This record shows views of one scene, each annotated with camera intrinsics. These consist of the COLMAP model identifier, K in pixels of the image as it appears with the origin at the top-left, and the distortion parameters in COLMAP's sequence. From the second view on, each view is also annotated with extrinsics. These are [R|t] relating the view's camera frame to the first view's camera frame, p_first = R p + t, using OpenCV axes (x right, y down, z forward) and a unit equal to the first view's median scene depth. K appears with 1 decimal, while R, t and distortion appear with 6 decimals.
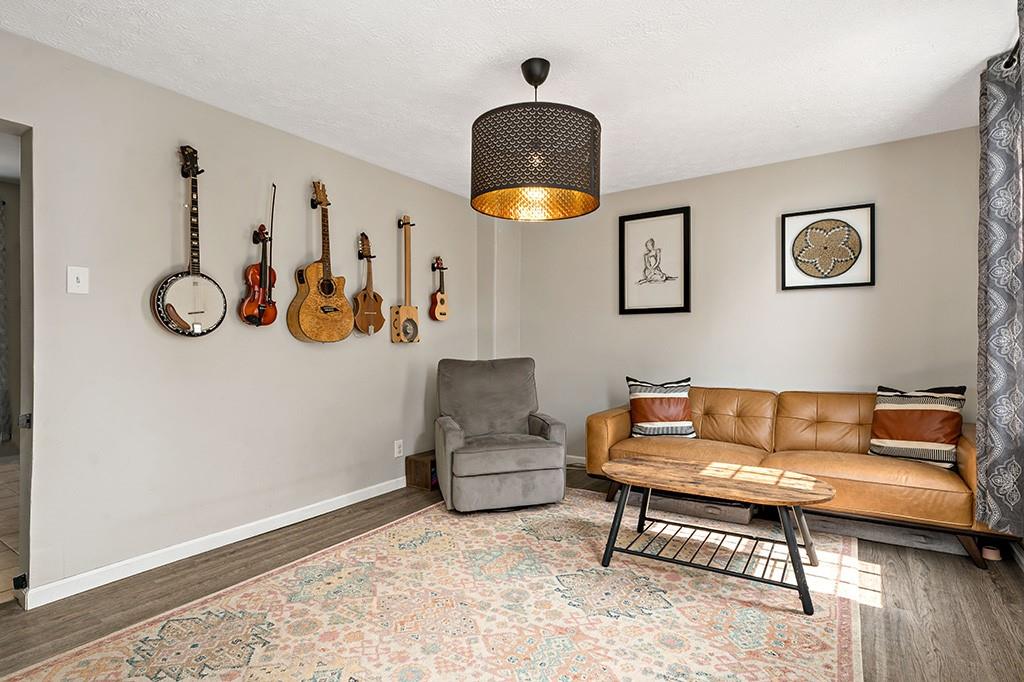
lens RADIAL K [[536.0, 0, 512.0], [0, 536.0, 341.0], [0, 0, 1]] dist [0.001398, -0.000401]
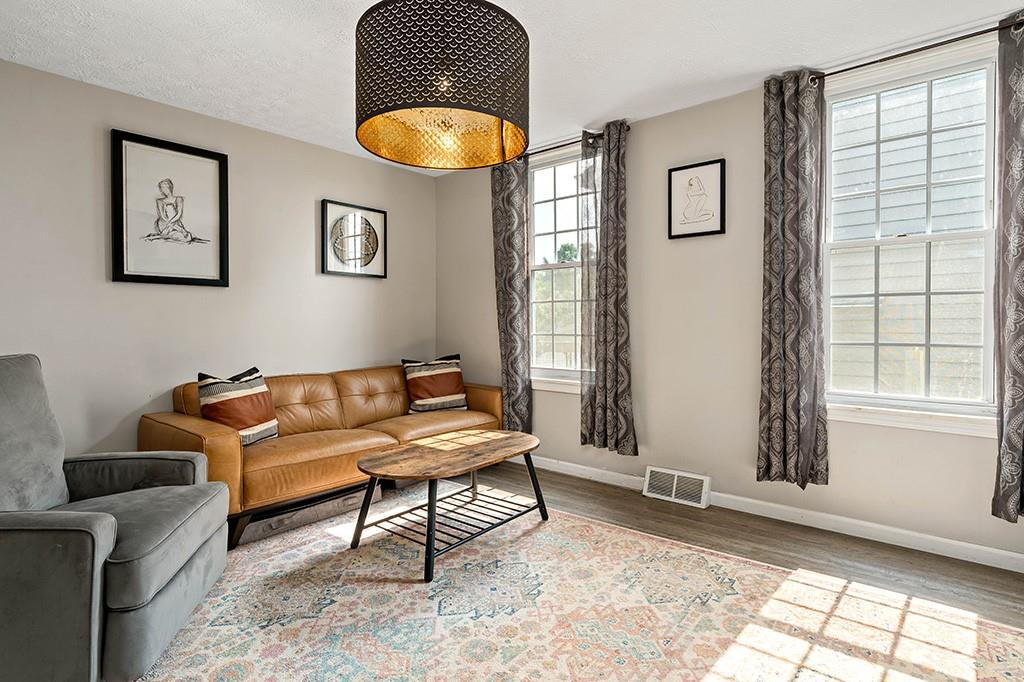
lens RADIAL K [[529.5, 0, 509.3], [0, 529.5, 332.2], [0, 0, 1]] dist [-0.004396, -0.002025]
pose [[0.088332, -0.011243, 0.996028, -0.609479], [0.000604, 0.999937, 0.011233, 0.007728], [-0.996091, -0.000391, 0.088333, 0.733007]]
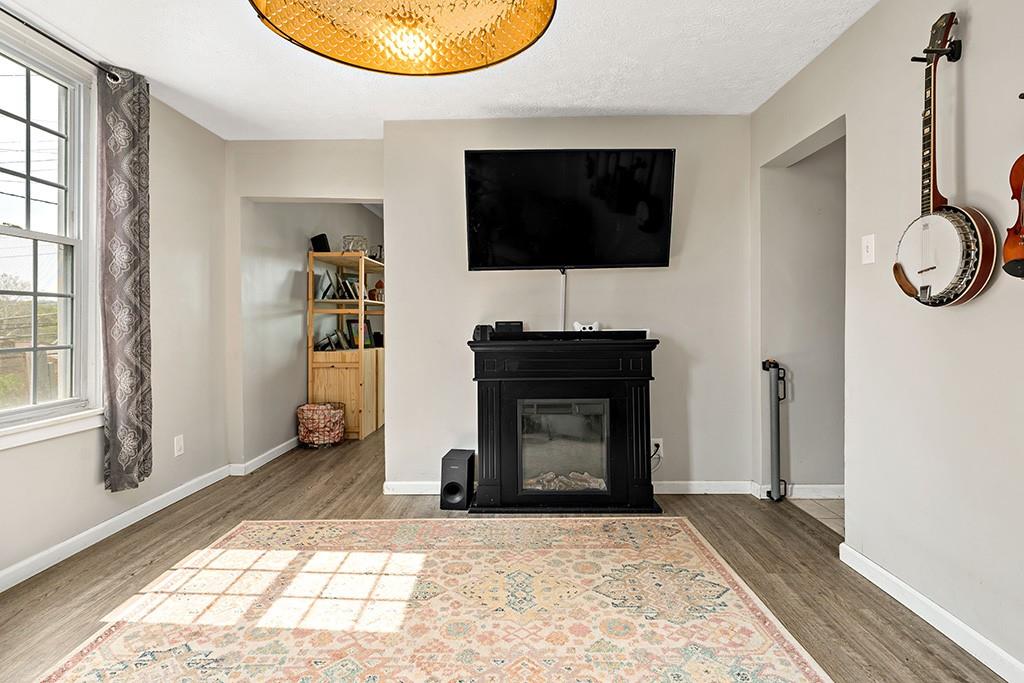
lens RADIAL K [[496.3, 0, 517.0], [0, 496.3, 317.9], [0, 0, 1]] dist [-0.001589, -0.000356]
pose [[-0.822928, 0.005871, -0.568116, 0.174262], [0.011757, 0.999908, -0.006697, 0.004949], [0.568024, -0.012191, -0.822921, 1.197245]]
